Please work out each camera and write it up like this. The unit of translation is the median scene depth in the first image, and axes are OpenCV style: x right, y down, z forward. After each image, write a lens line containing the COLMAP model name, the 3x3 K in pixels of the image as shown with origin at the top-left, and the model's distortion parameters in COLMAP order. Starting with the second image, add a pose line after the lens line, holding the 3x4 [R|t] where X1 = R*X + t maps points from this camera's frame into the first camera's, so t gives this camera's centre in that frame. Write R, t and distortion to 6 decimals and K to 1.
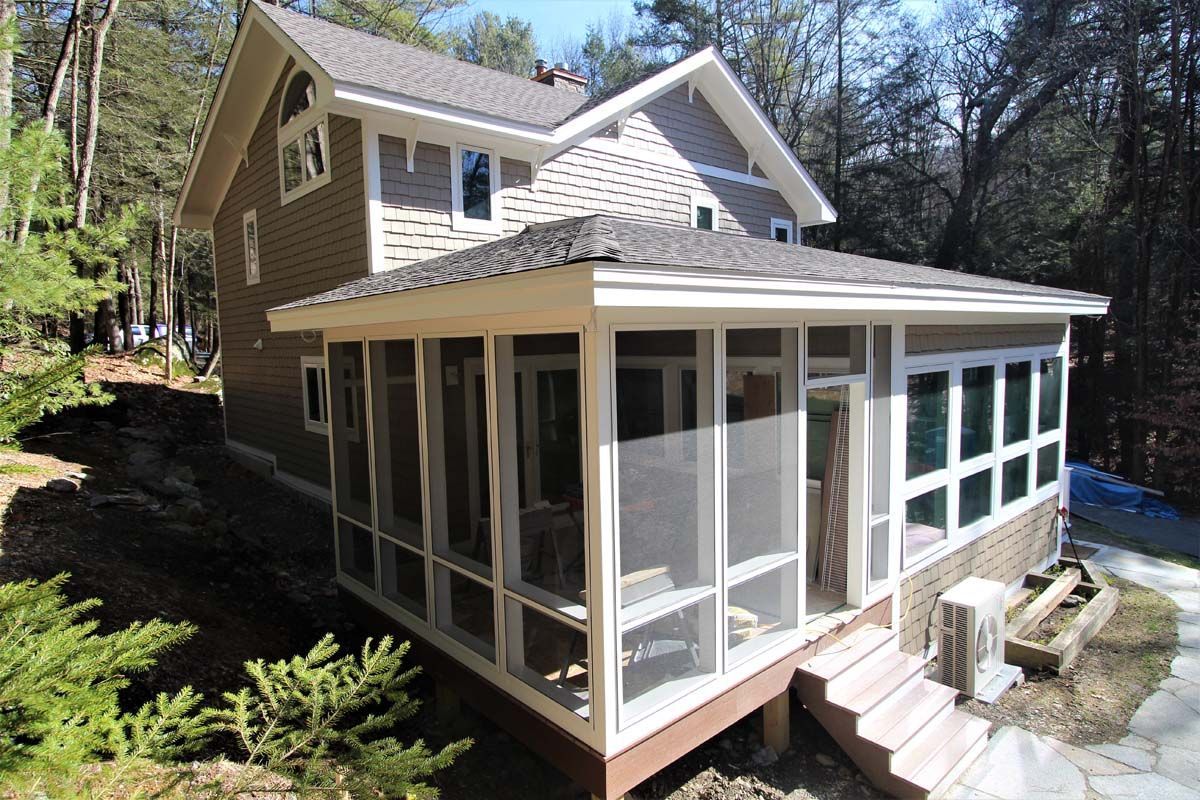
lens RADIAL K [[674.3, 0, 599.0], [0, 674.3, 395.6], [0, 0, 1]] dist [-0.005869, -0.000280]
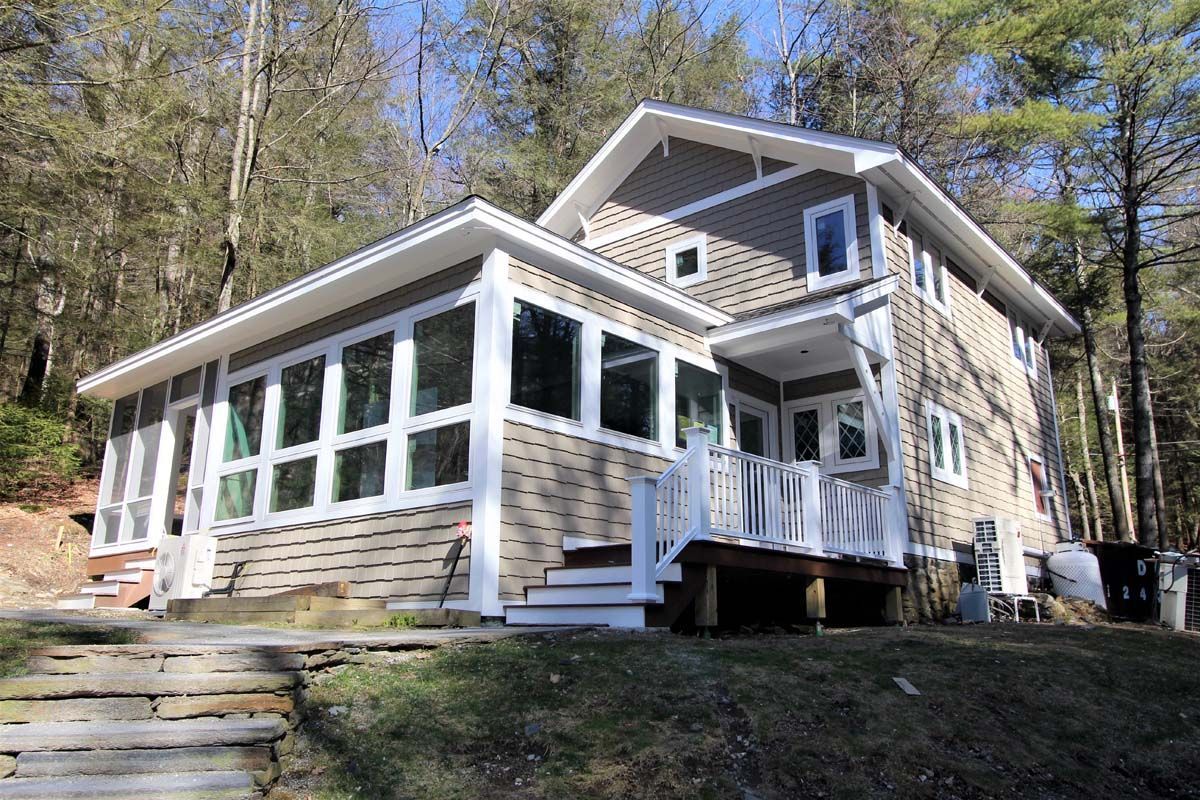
lens RADIAL K [[907.5, 0, 598.7], [0, 907.5, 400.4], [0, 0, 1]] dist [0.000202, -0.000055]
pose [[0.124036, -0.233291, -0.964464, 1.518660], [-0.095722, 0.964623, -0.245640, 0.248657], [0.987650, 0.122788, 0.097317, 1.004013]]
